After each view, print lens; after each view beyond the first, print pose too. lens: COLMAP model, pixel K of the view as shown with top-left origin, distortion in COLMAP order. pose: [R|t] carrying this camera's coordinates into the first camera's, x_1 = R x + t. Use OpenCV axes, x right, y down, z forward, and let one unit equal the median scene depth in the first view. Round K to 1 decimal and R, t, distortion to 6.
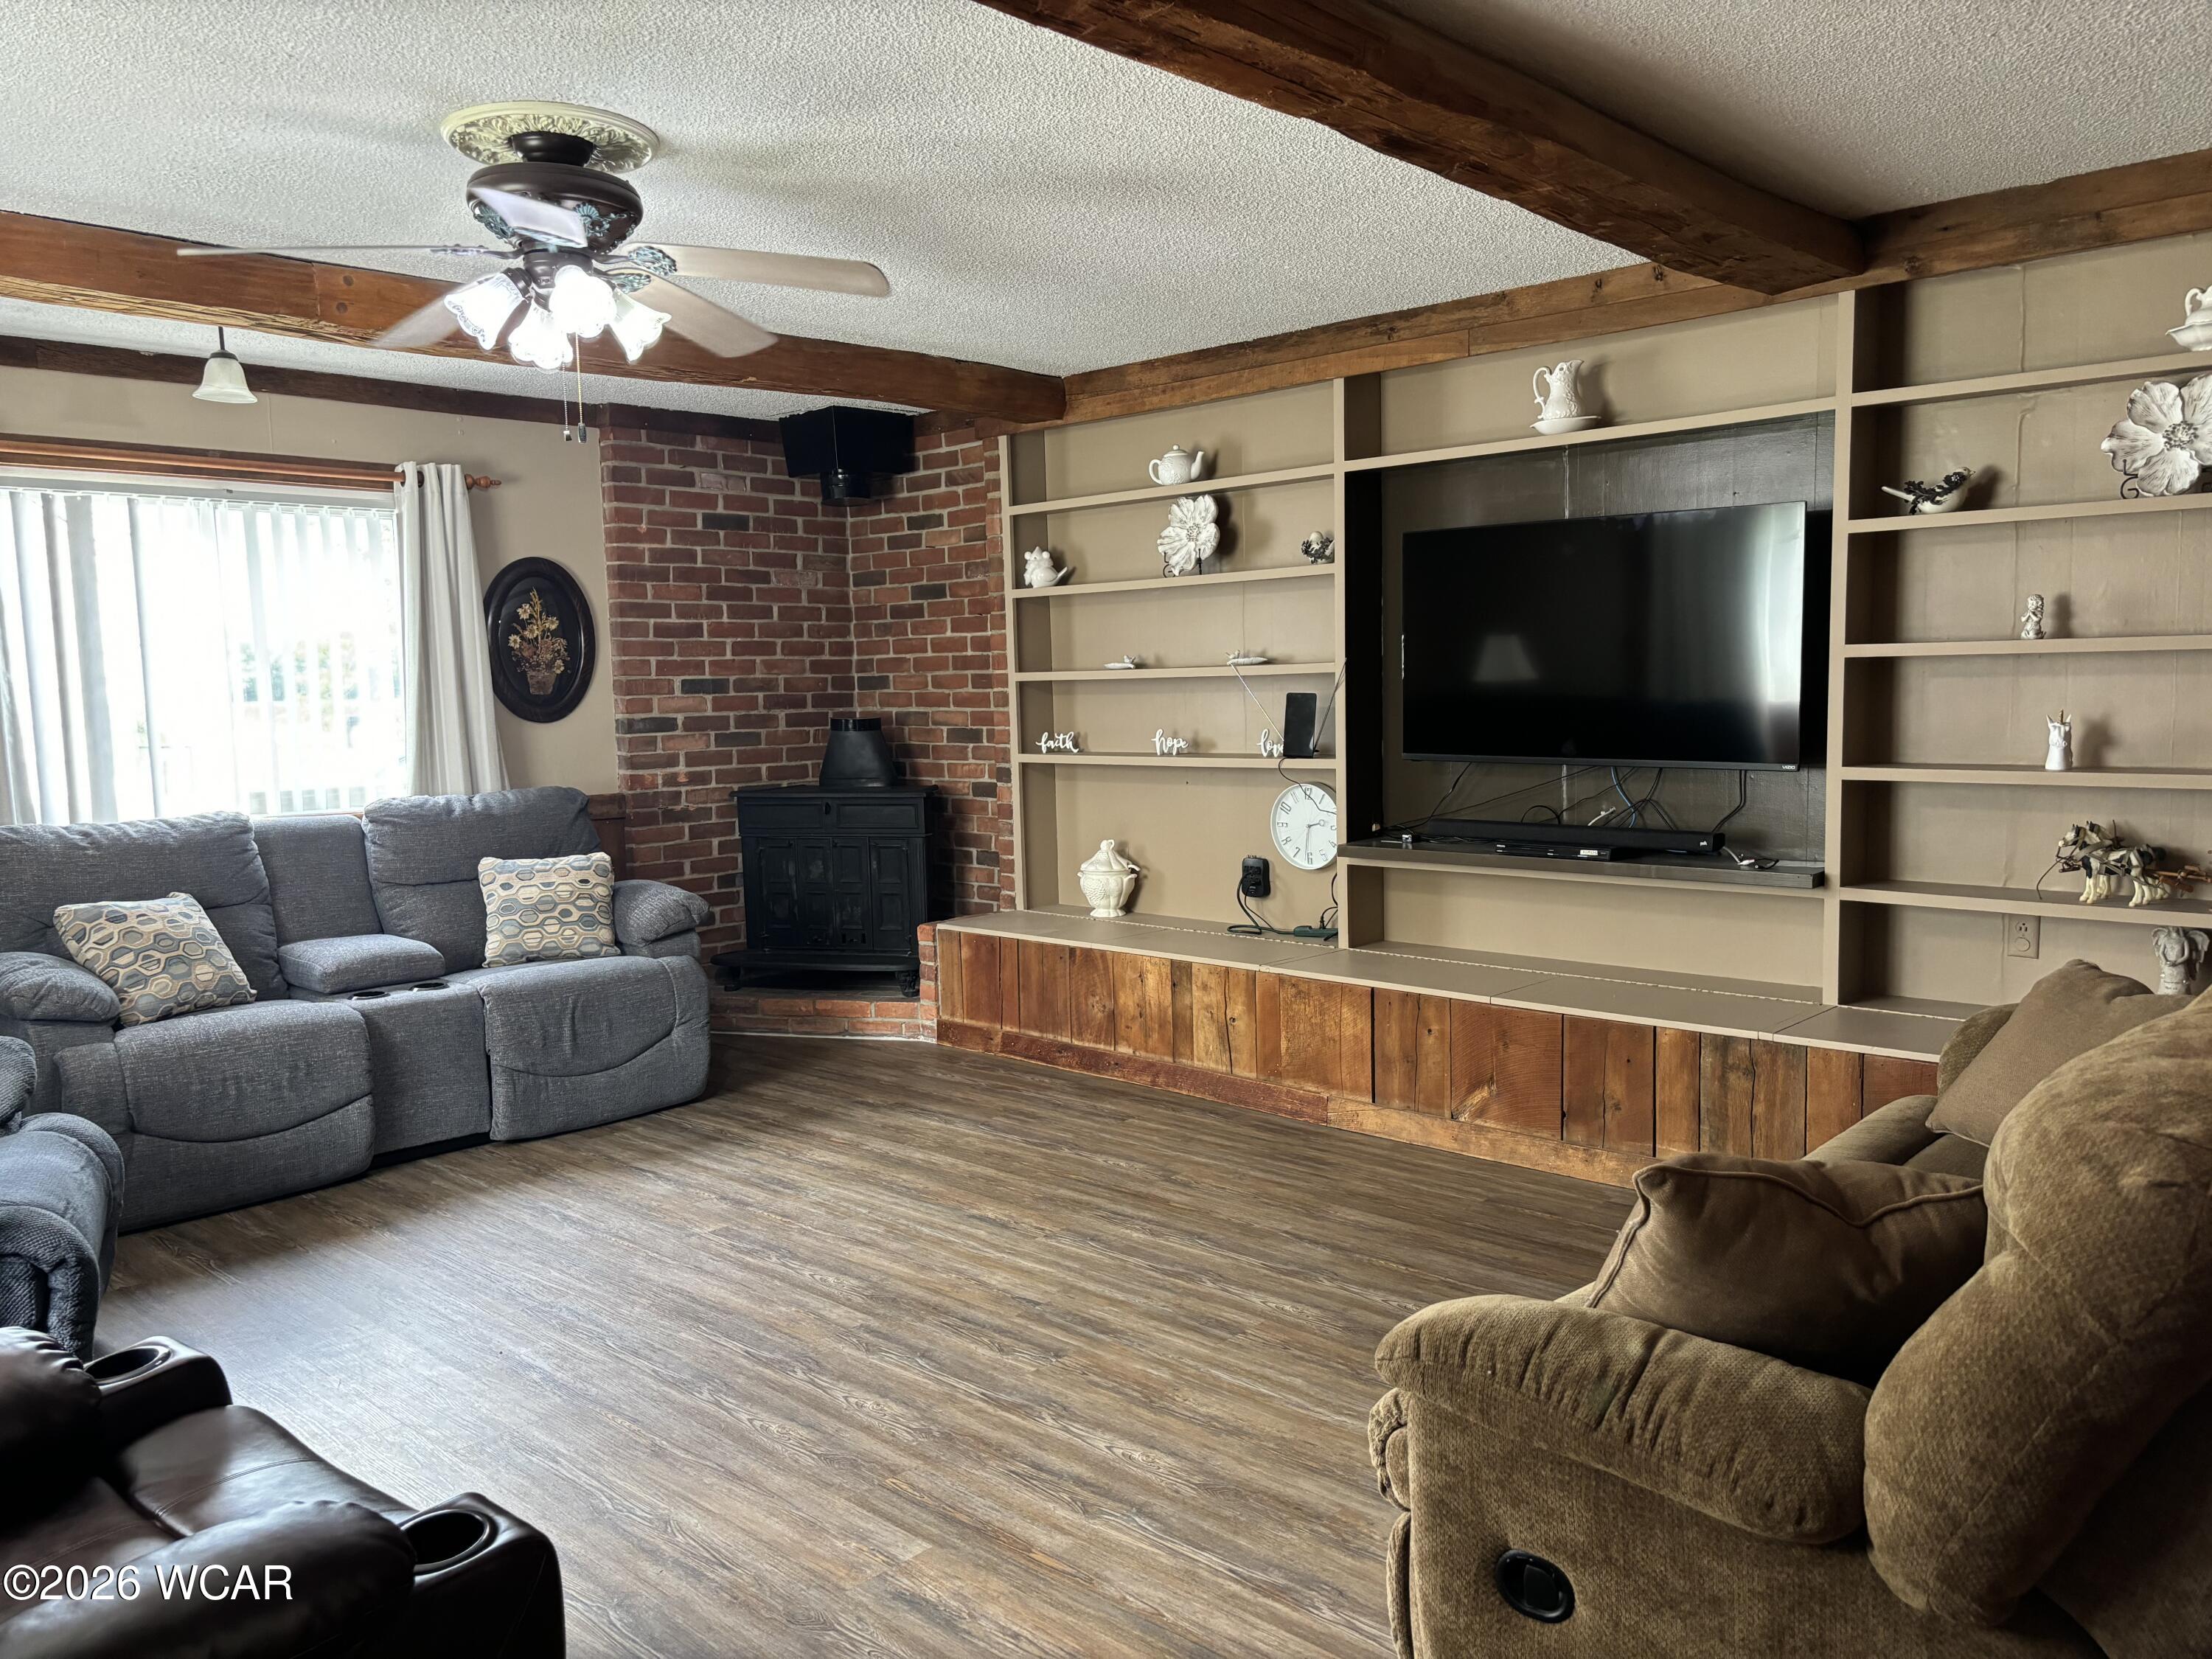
lens RADIAL K [[1674.8, 0, 1102.5], [0, 1674.8, 830.4], [0, 0, 1]] dist [0.043205, -0.040934]
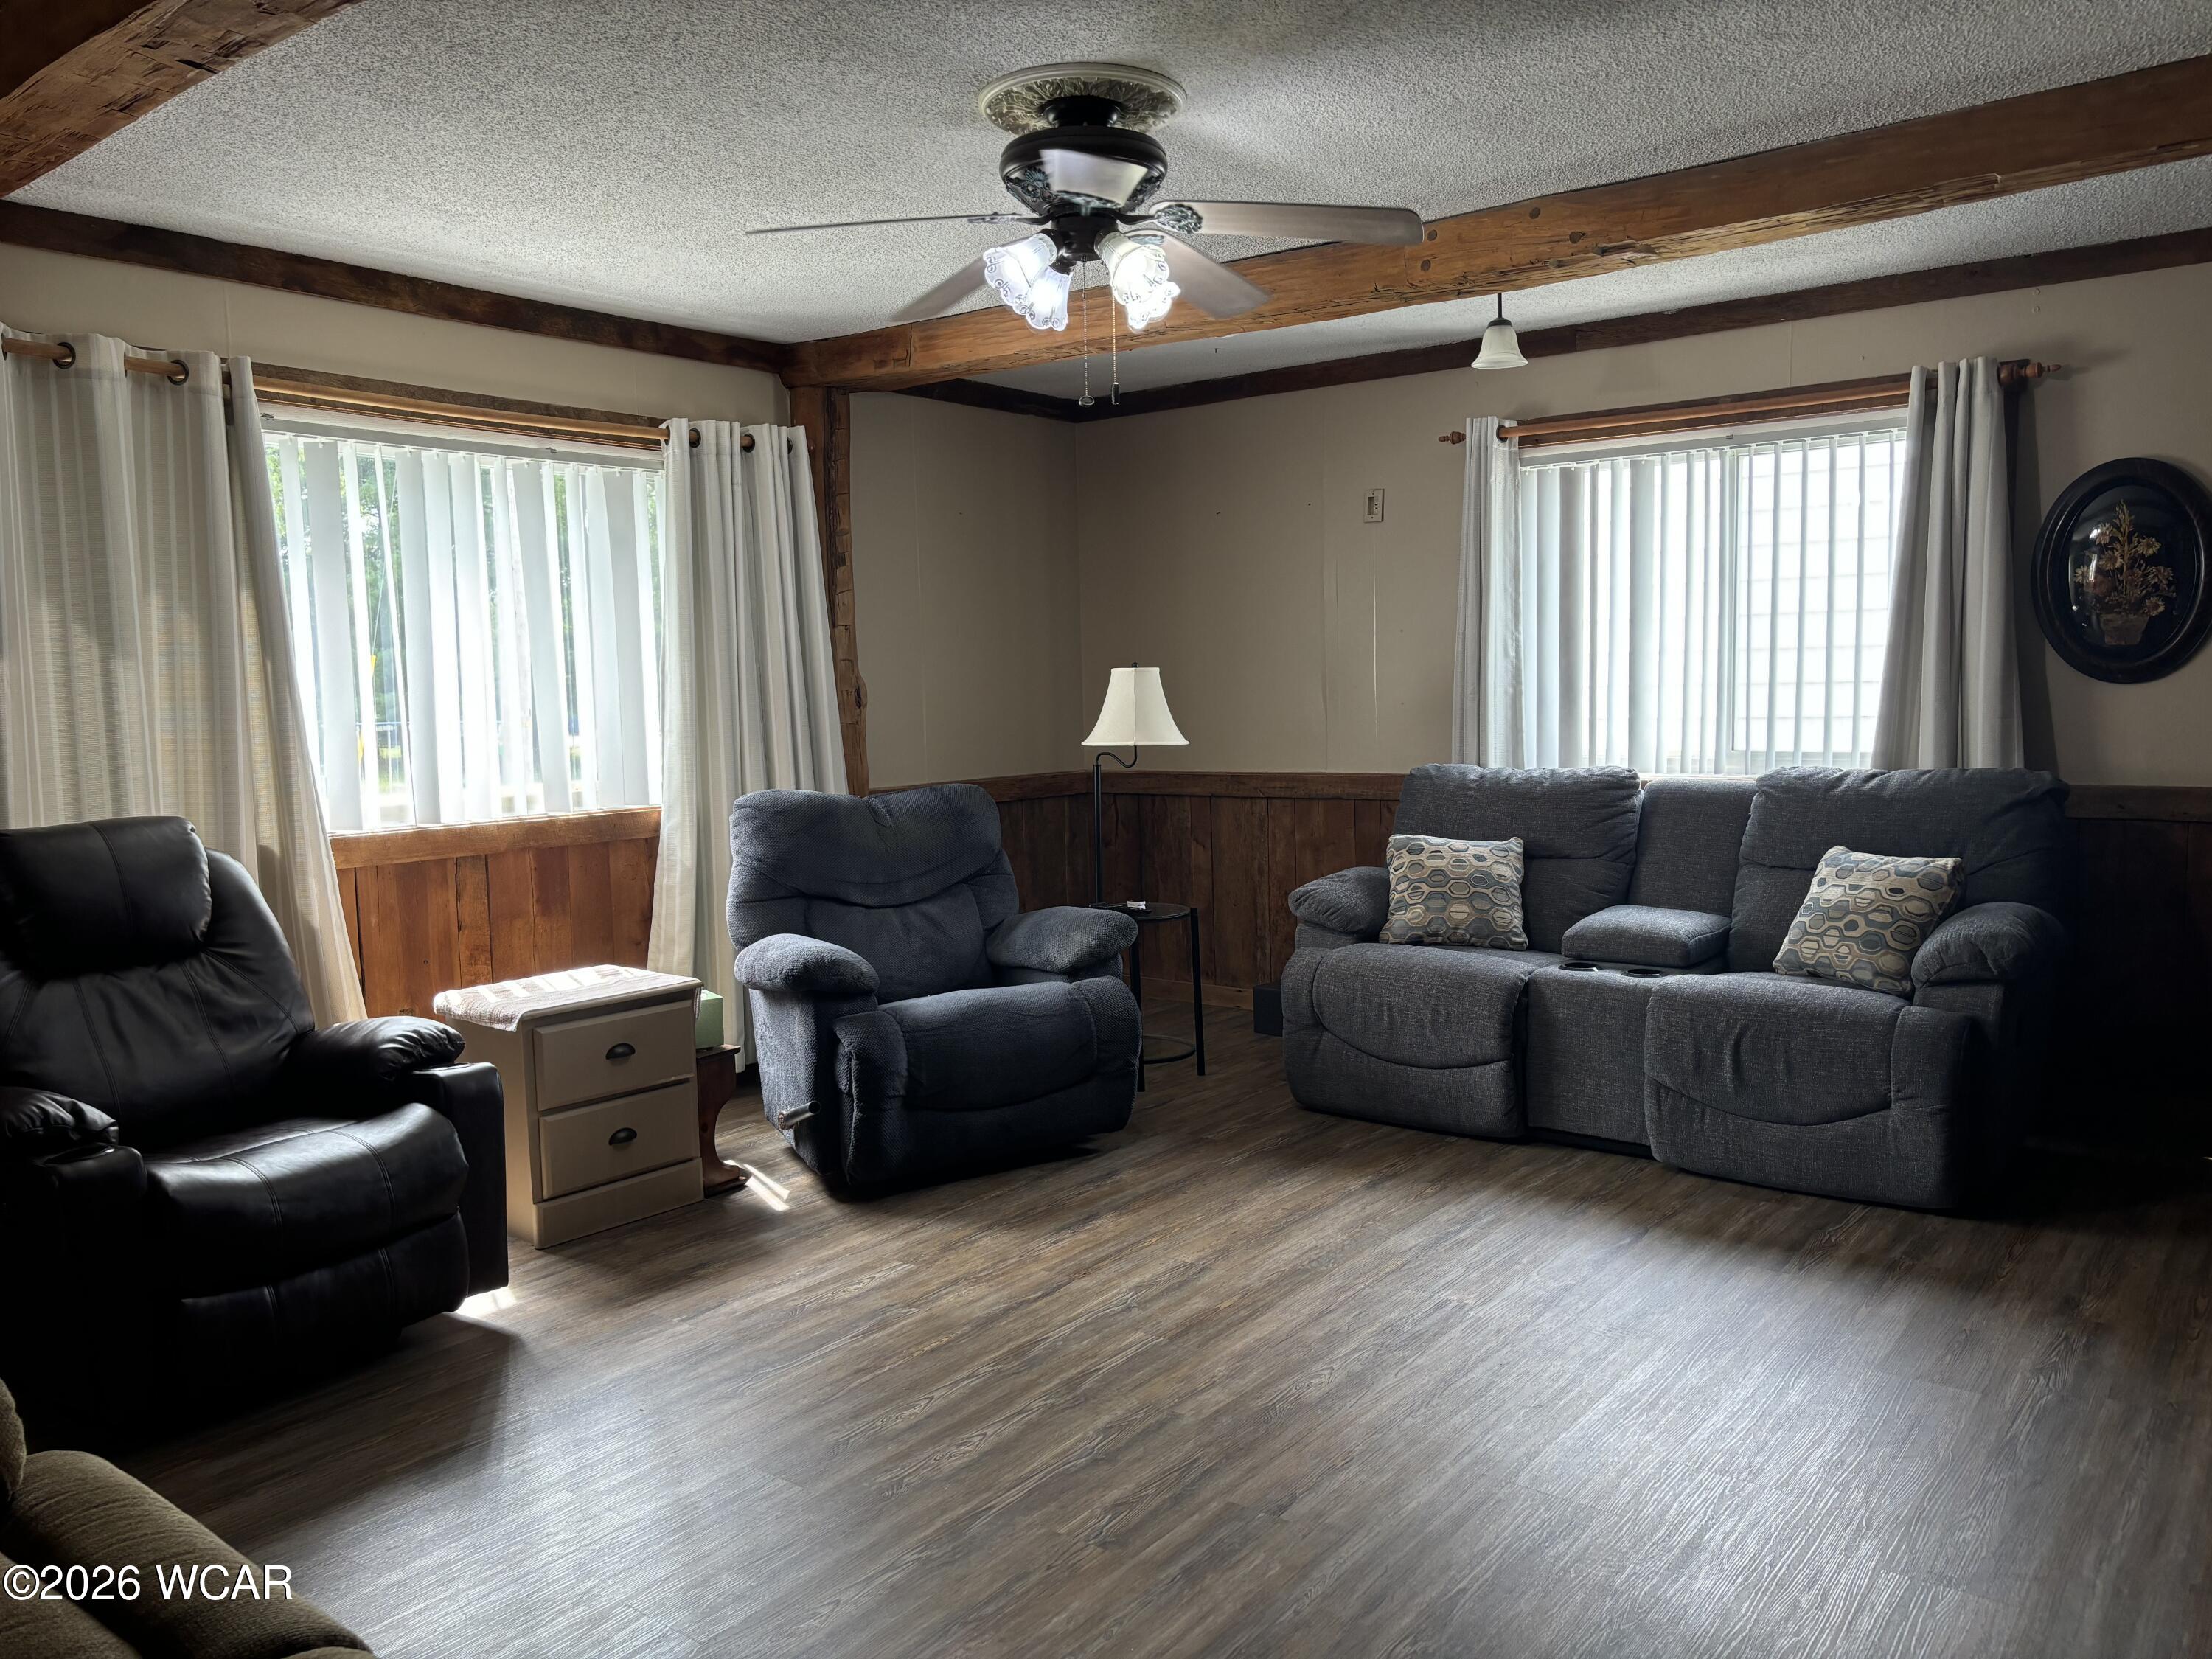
lens RADIAL K [[1674.8, 0, 1103.3], [0, 1674.8, 835.7], [0, 0, 1]] dist [0.043205, -0.040934]
pose [[0.095522, 0.110585, -0.989266, 0.466151], [-0.071528, 0.992004, 0.103984, -0.054656], [0.992854, 0.060828, 0.102668, 0.614817]]
